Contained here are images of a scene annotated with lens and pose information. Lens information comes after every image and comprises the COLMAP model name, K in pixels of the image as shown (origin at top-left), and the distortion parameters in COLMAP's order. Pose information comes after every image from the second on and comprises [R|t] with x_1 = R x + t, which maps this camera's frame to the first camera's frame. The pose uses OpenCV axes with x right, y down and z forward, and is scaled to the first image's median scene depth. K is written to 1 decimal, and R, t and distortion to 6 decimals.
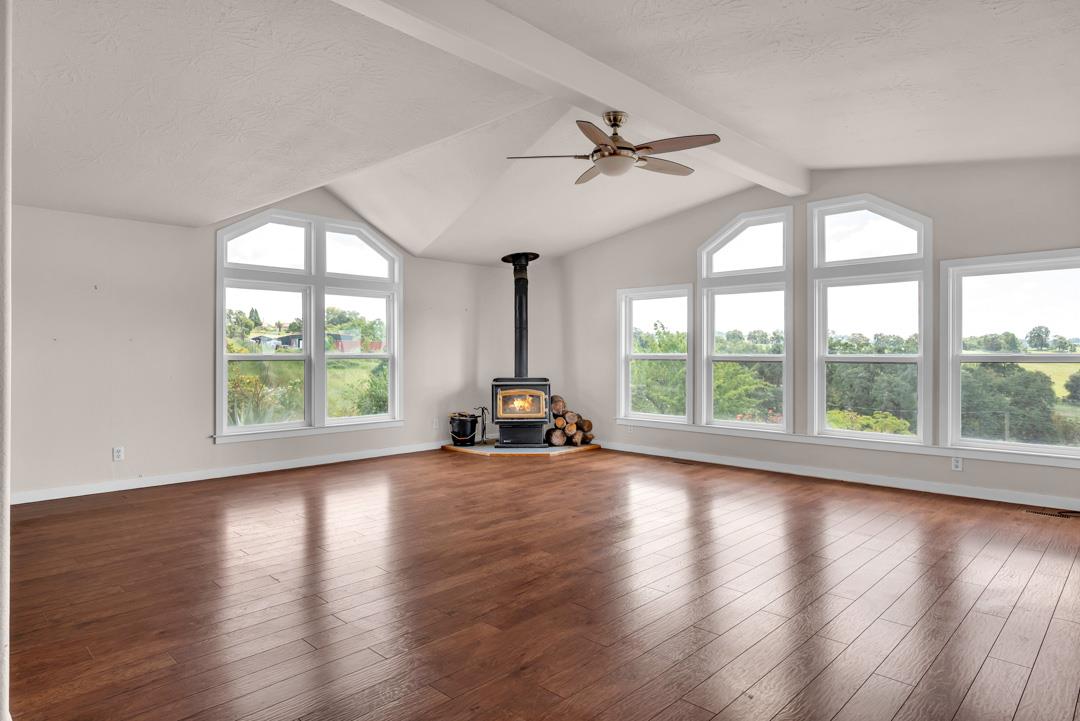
lens RADIAL K [[651.4, 0, 540.0], [0, 651.4, 360.5], [0, 0, 1]] dist [0.000699, -0.000937]
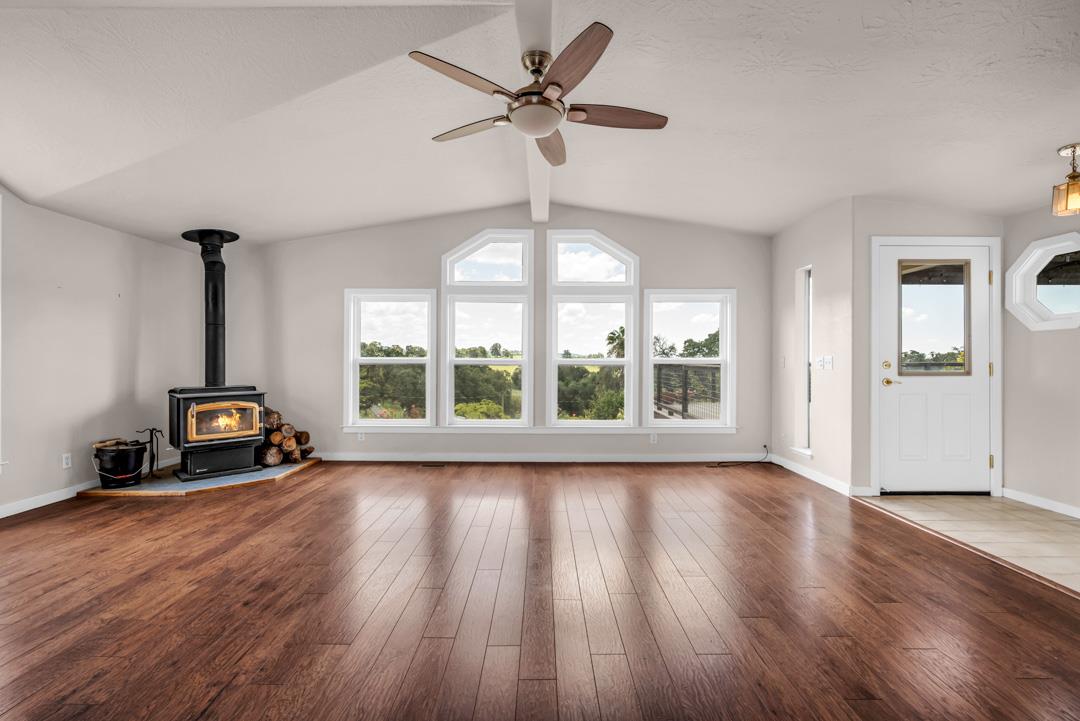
lens RADIAL K [[477.3, 0, 540.0], [0, 477.3, 360.5], [0, 0, 1]] dist [0.002547, 0.000356]
pose [[0.712146, 0.000010, 0.702031, -0.161521], [0.005507, 0.999969, -0.005600, -0.000557], [-0.702010, 0.007854, 0.712124, 0.314213]]
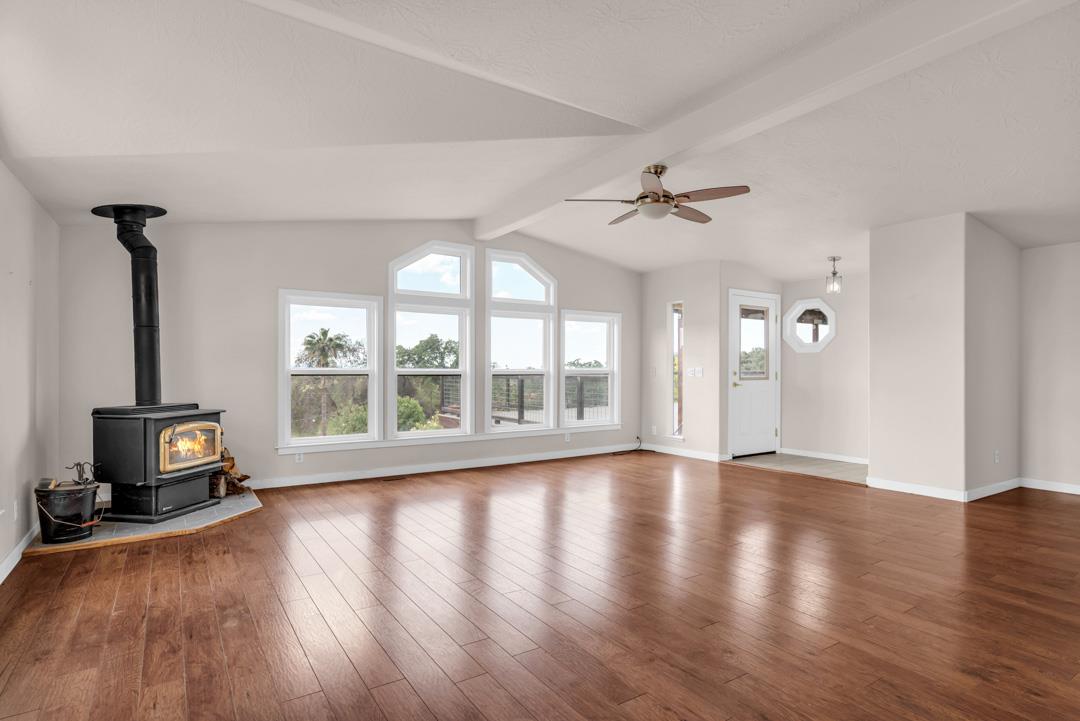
lens RADIAL K [[567.9, 0, 547.1], [0, 567.9, 365.9], [0, 0, 1]] dist [0.001336, 0.000607]
pose [[0.202543, 0.006245, 0.979253, -0.506015], [0.009947, 0.999915, -0.008434, -0.003579], [-0.979223, 0.011449, 0.202464, 0.530072]]
